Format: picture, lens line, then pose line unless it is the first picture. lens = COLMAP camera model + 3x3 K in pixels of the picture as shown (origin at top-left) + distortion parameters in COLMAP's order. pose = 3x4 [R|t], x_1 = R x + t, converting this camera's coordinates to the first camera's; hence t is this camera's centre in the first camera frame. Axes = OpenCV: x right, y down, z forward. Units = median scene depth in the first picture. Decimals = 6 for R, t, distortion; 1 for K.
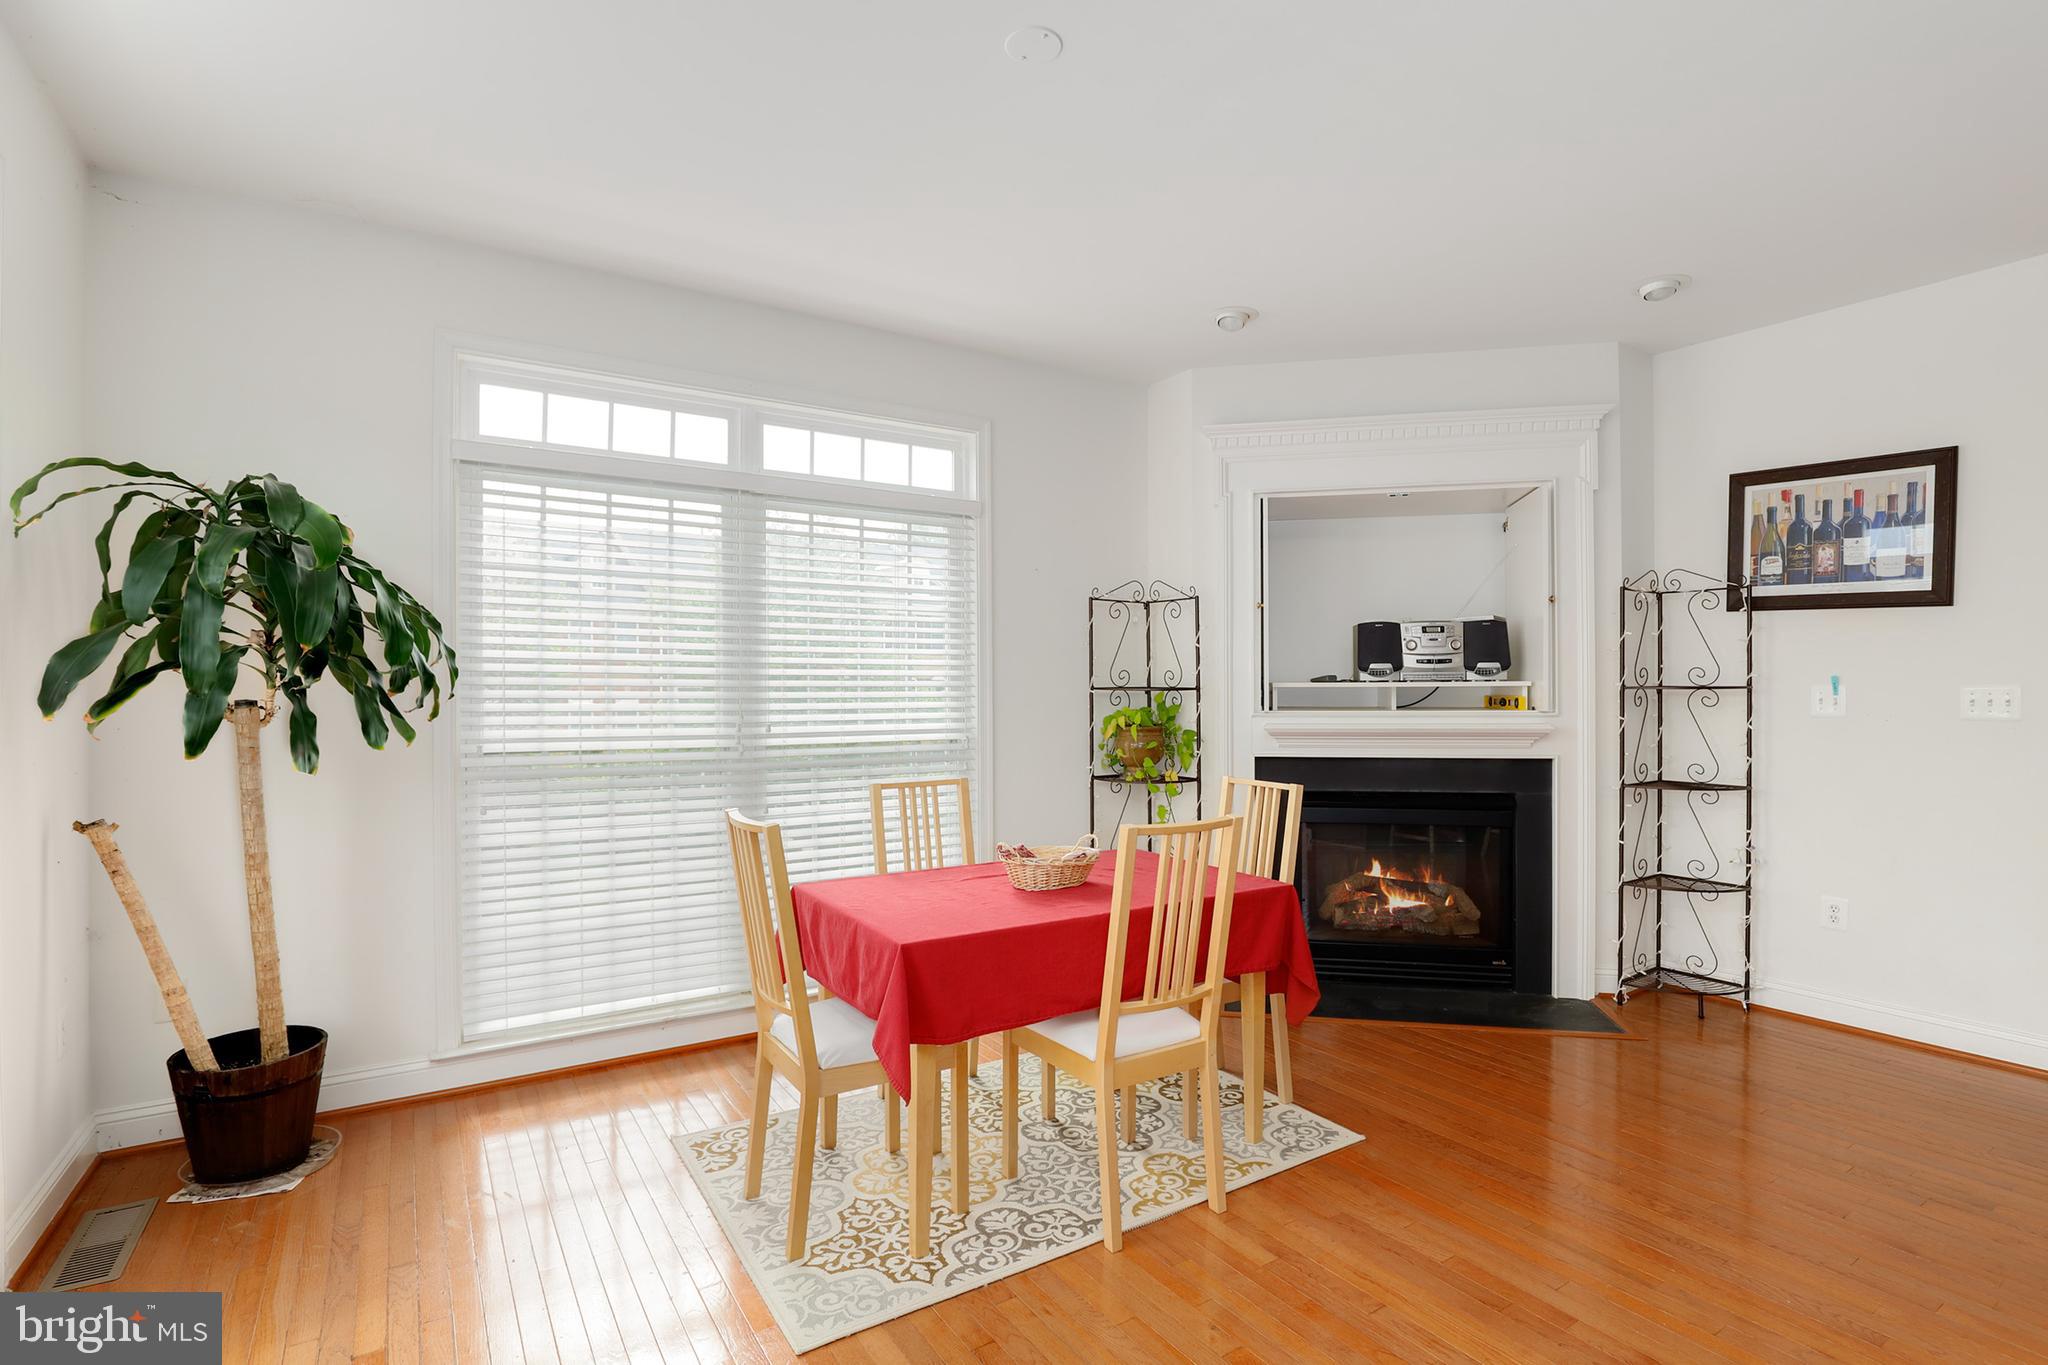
lens RADIAL K [[1005.2, 0, 1023.5], [0, 1005.2, 685.4], [0, 0, 1]] dist [-0.027622, 0.006655]
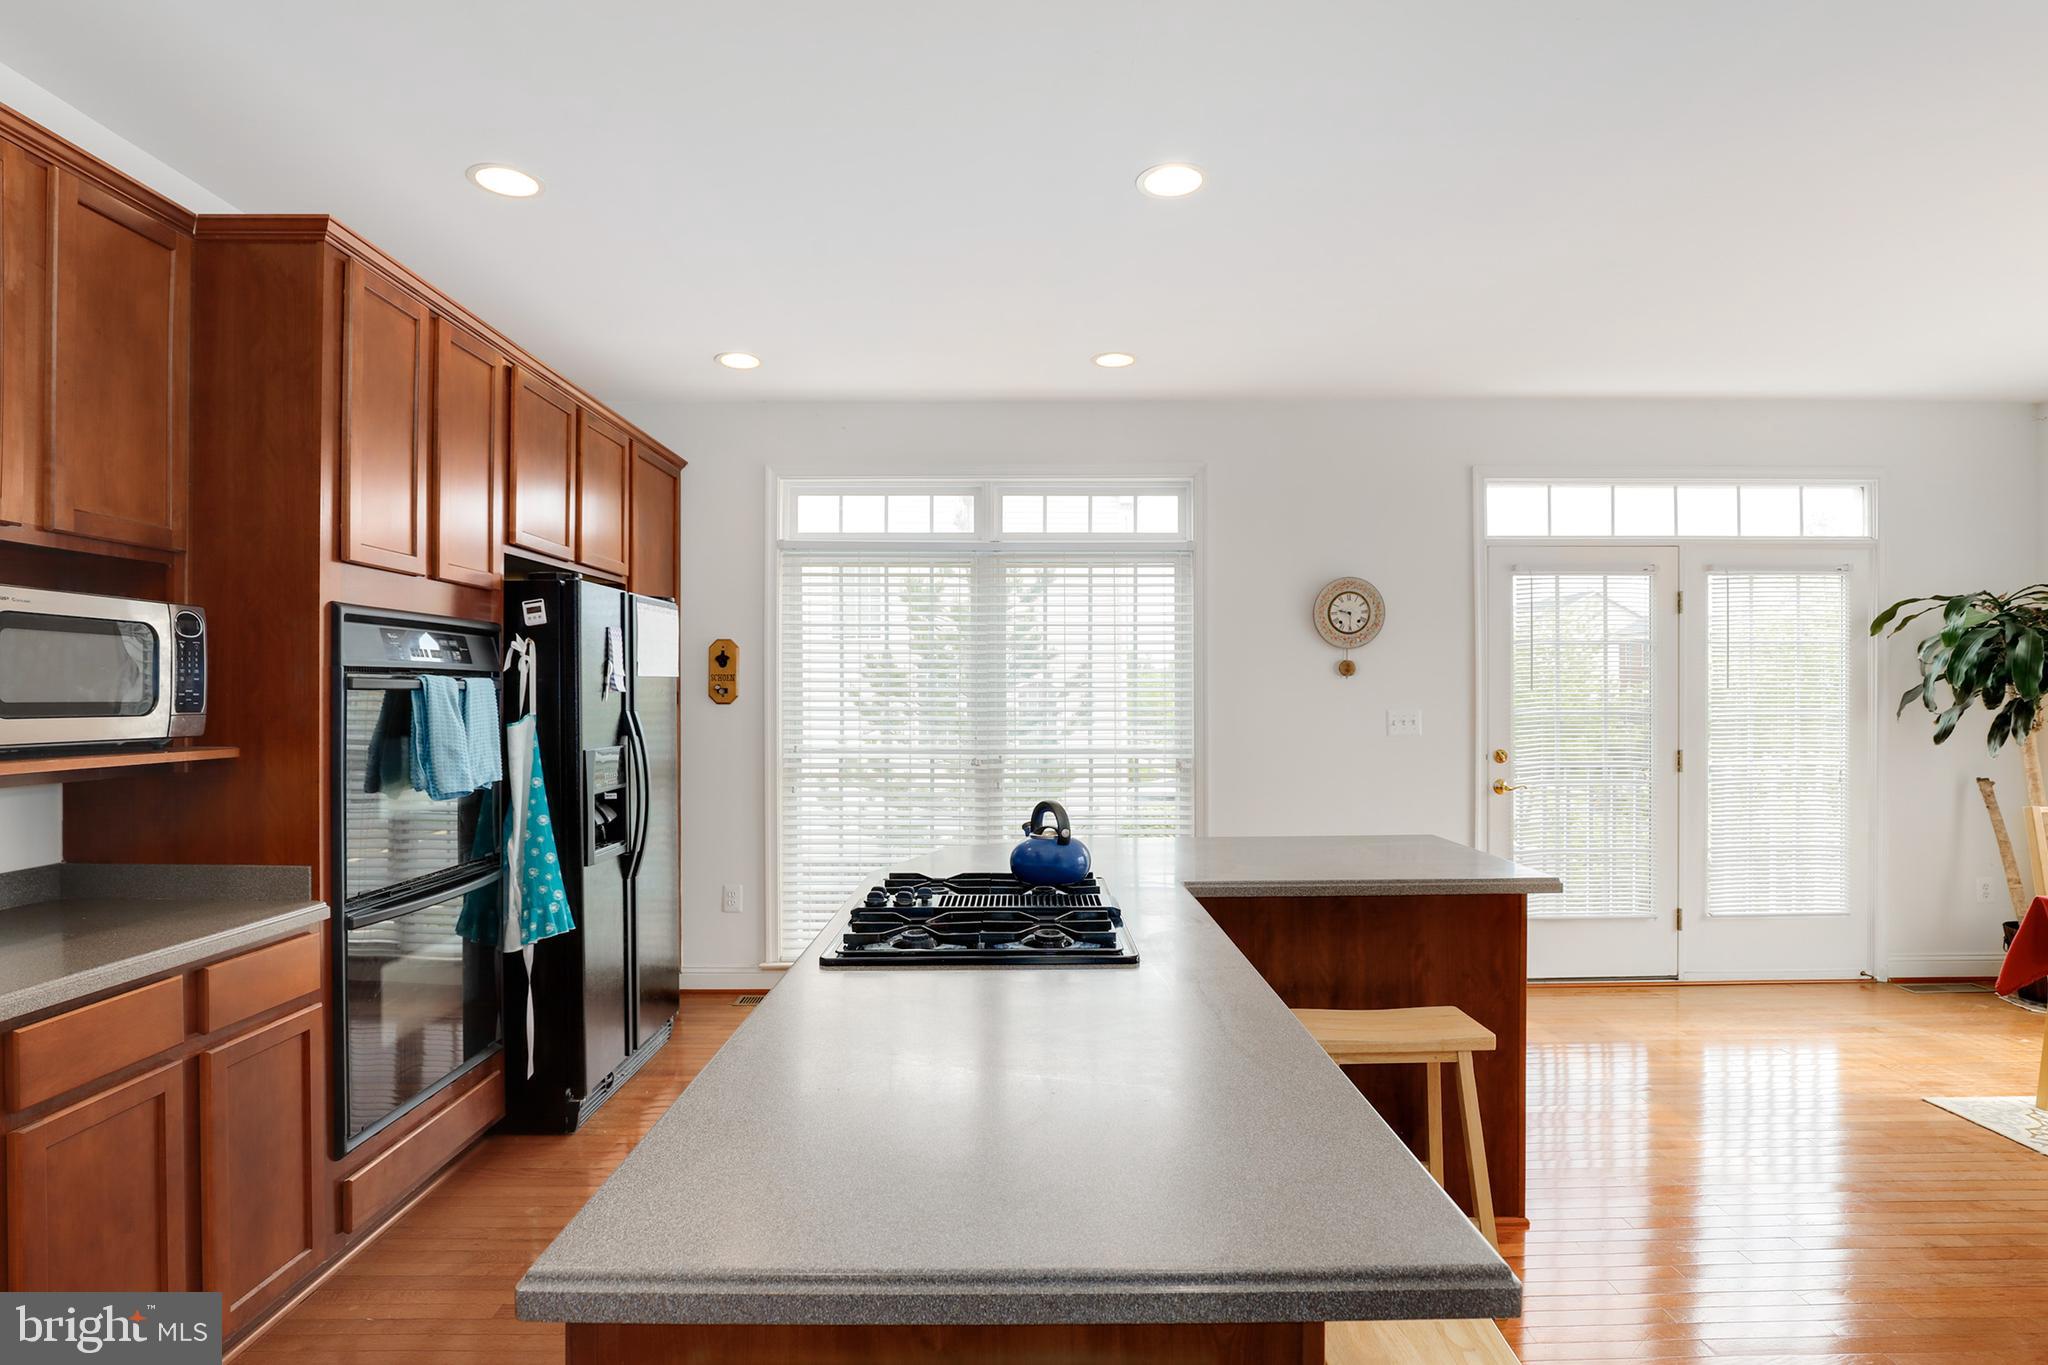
lens RADIAL K [[1037.2, 0, 1023.4], [0, 1037.2, 702.2], [0, 0, 1]] dist [-0.026315, 0.002658]
pose [[-0.538009, 0.009232, -0.842889, 1.080425], [0.005141, 0.999957, 0.007671, -0.019897], [0.842924, -0.000206, -0.538033, 0.325603]]
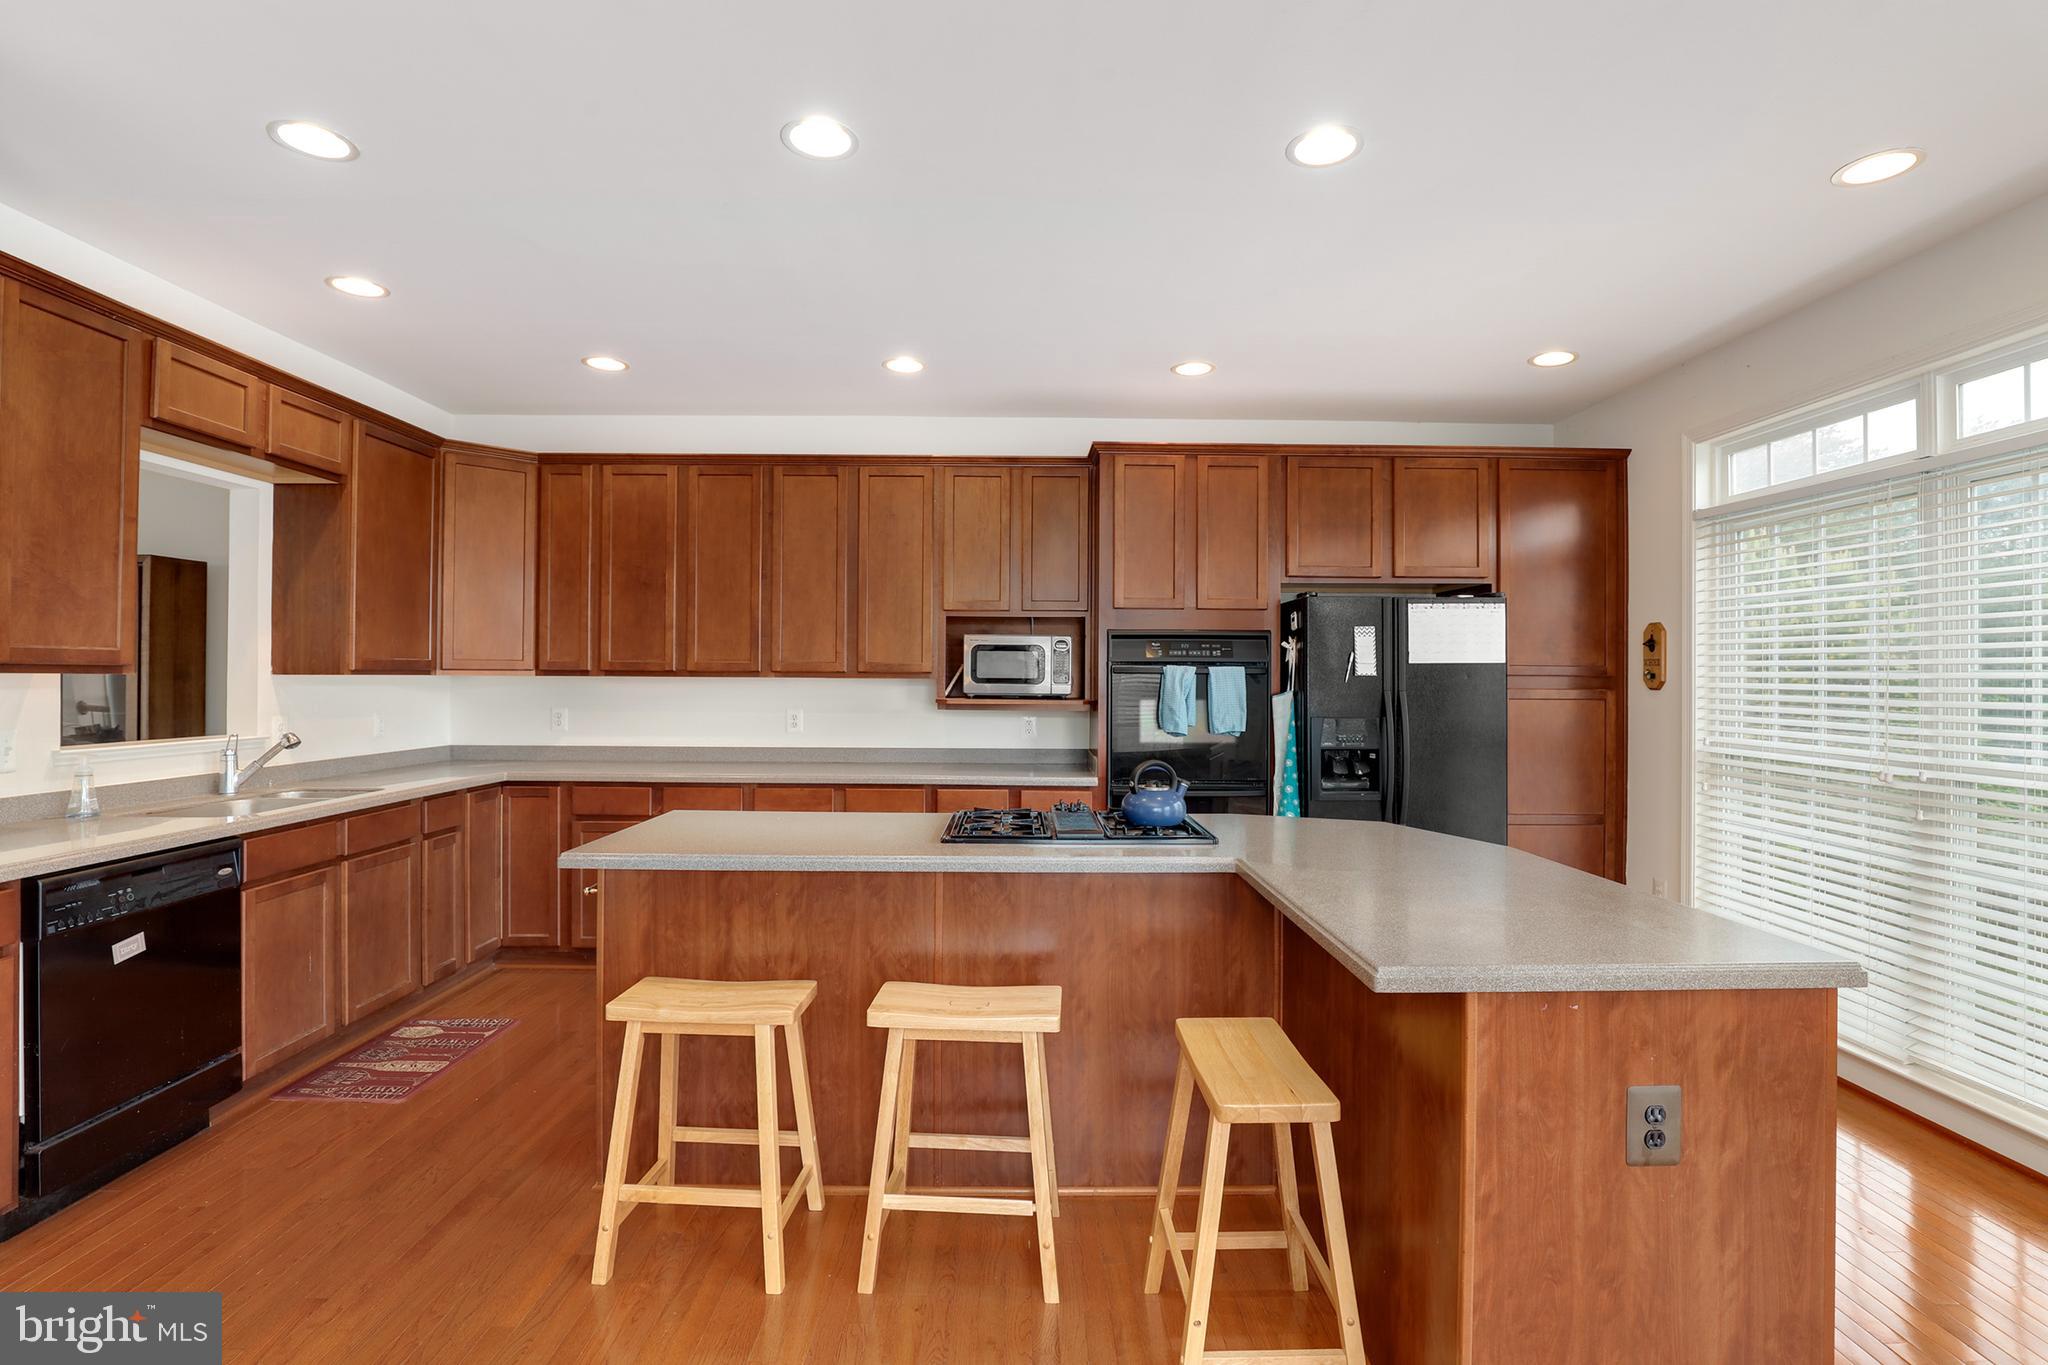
lens RADIAL K [[964.5, 0, 1025.9], [0, 964.5, 660.3], [0, 0, 1]] dist [-0.029933, 0.004767]
pose [[-0.839492, 0.005618, 0.543343, 0.241514], [-0.006309, 0.999778, -0.020085, -0.017254], [-0.543336, -0.020289, -0.839270, 0.670898]]
